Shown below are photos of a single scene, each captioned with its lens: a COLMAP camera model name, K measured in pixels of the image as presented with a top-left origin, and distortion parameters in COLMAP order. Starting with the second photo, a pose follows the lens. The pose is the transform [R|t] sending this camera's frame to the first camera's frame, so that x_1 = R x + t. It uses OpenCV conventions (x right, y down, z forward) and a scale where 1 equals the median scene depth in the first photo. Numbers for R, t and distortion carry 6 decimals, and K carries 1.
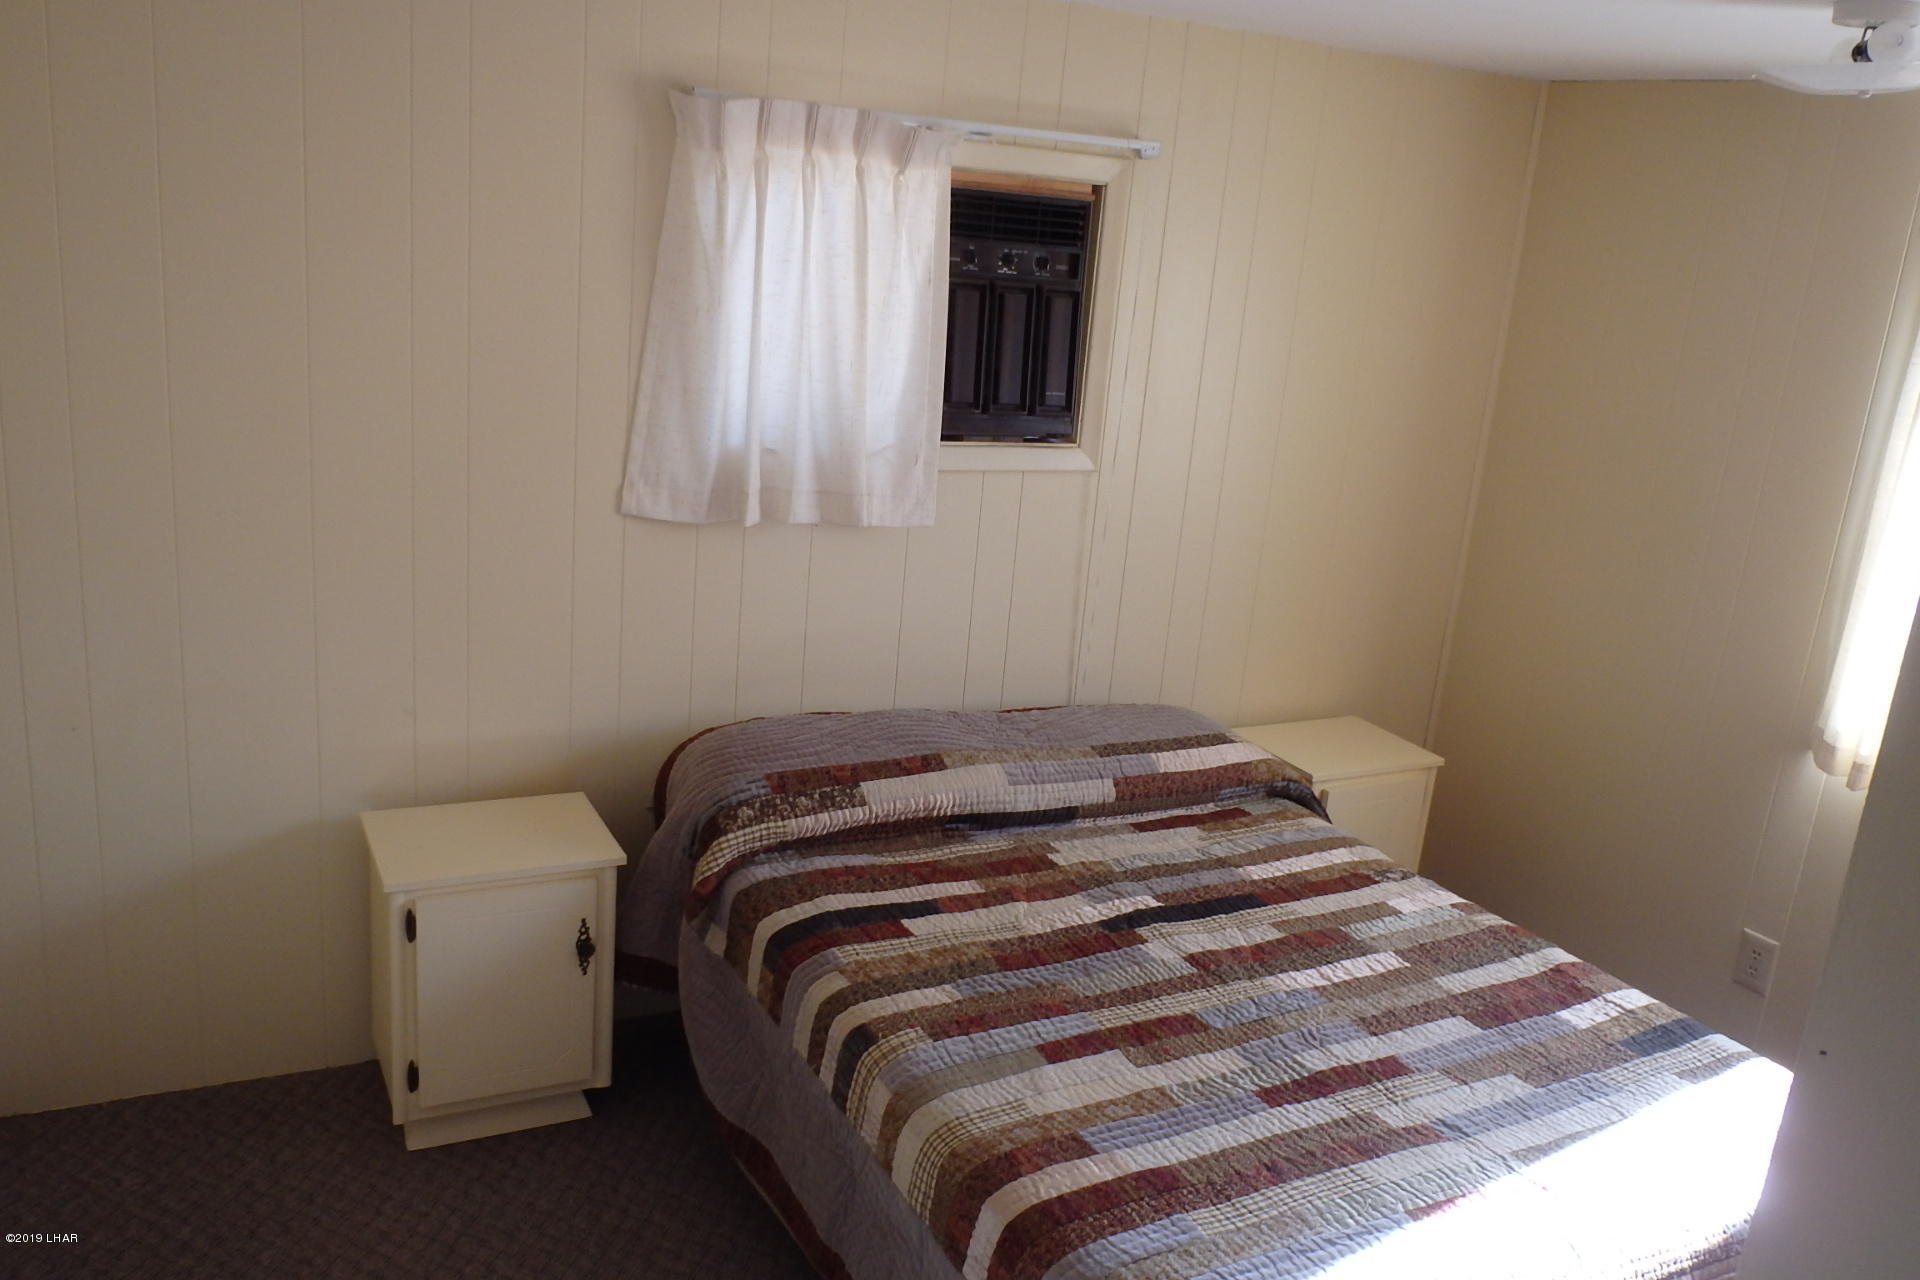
lens RADIAL K [[1625.4, 0, 960.0], [0, 1625.4, 640.0], [0, 0, 1]] dist [-0.015892, 0.006127]
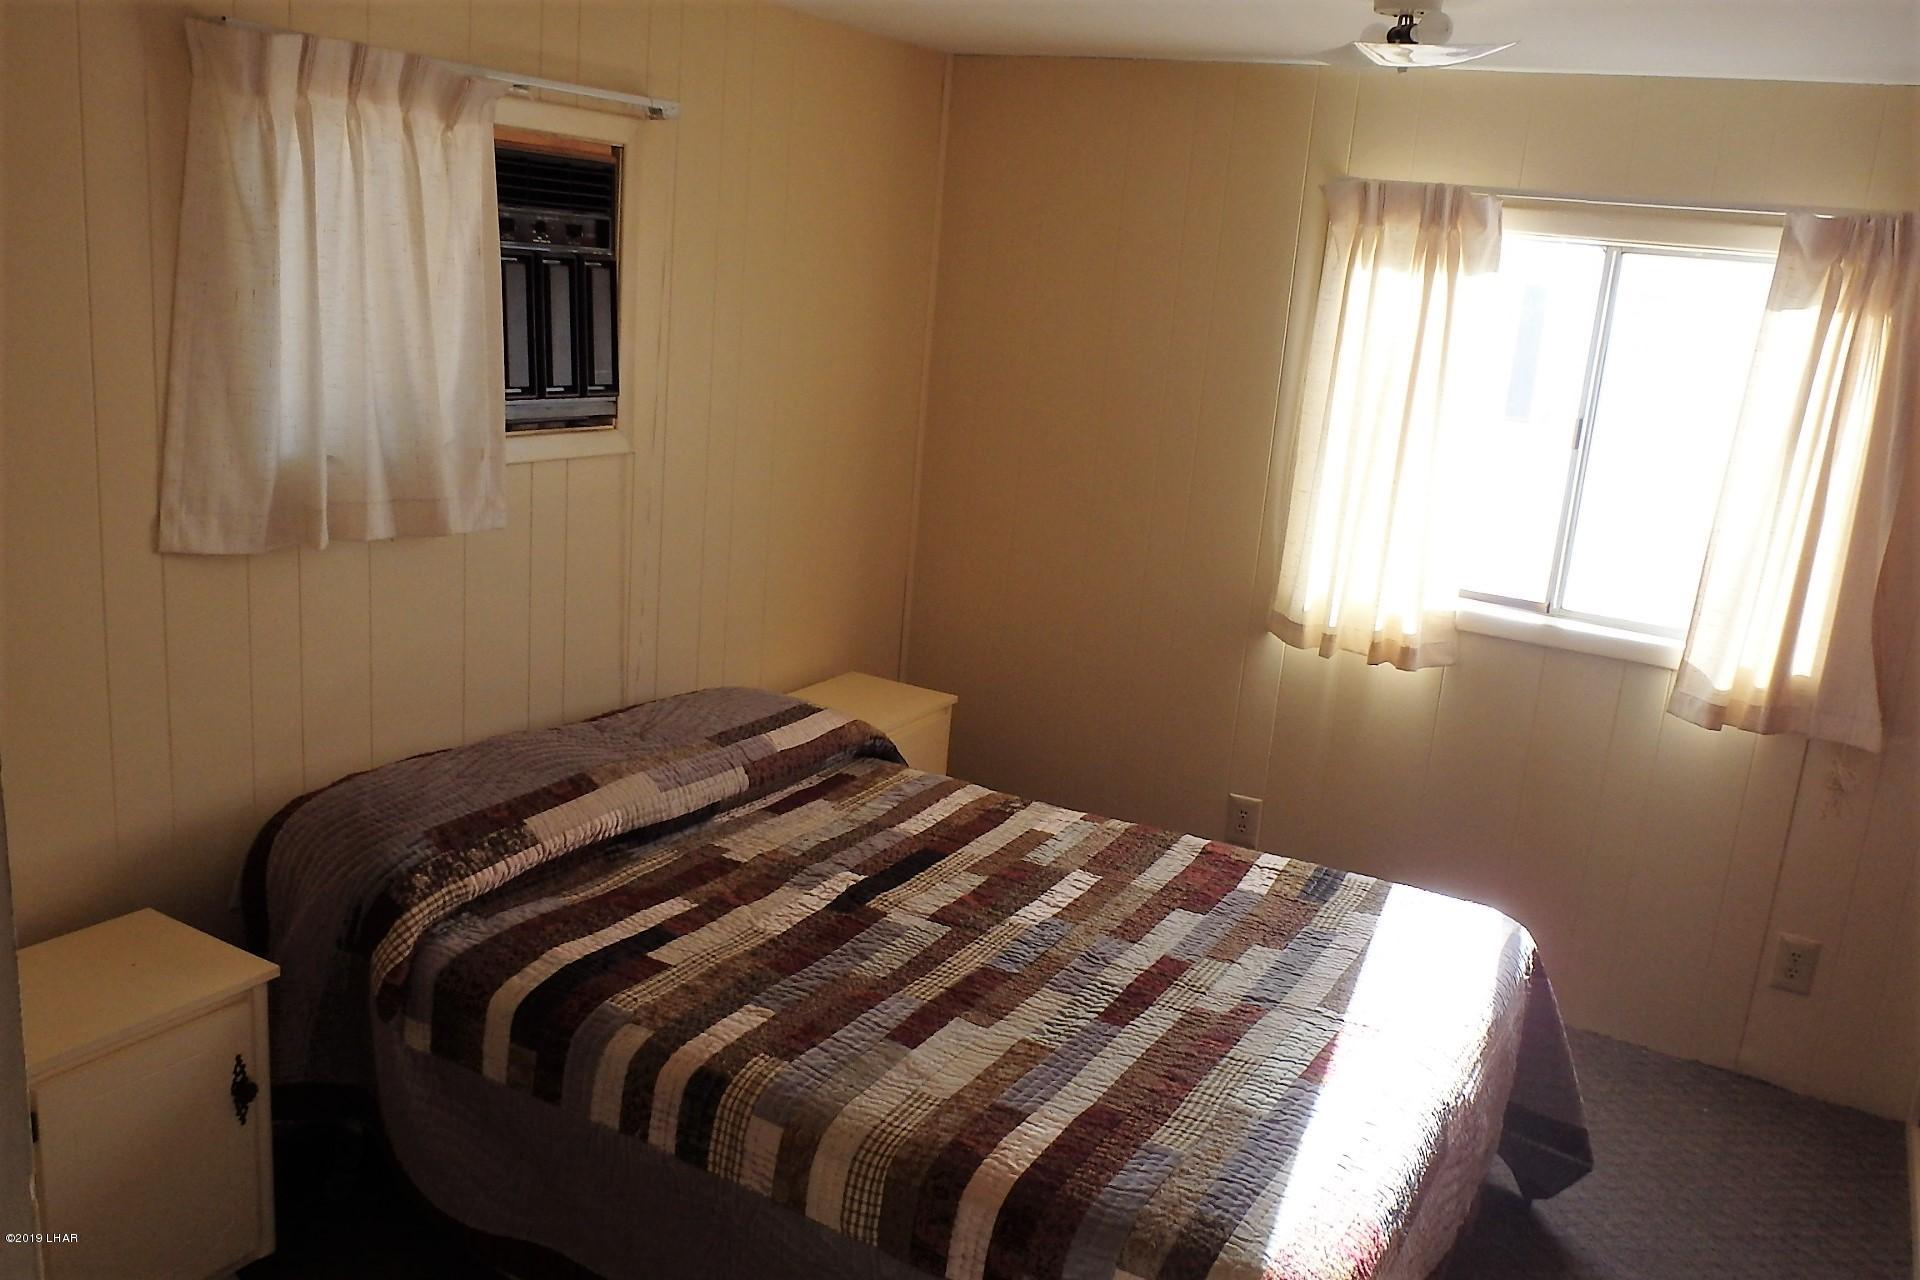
lens RADIAL K [[1625.4, 0, 960.0], [0, 1625.4, 640.0], [0, 0, 1]] dist [-0.015892, 0.006127]
pose [[0.839683, -0.148159, 0.522476, -0.310572], [0.143611, 0.988397, 0.049480, -0.018734], [-0.523744, 0.033486, 0.851217, 0.122242]]
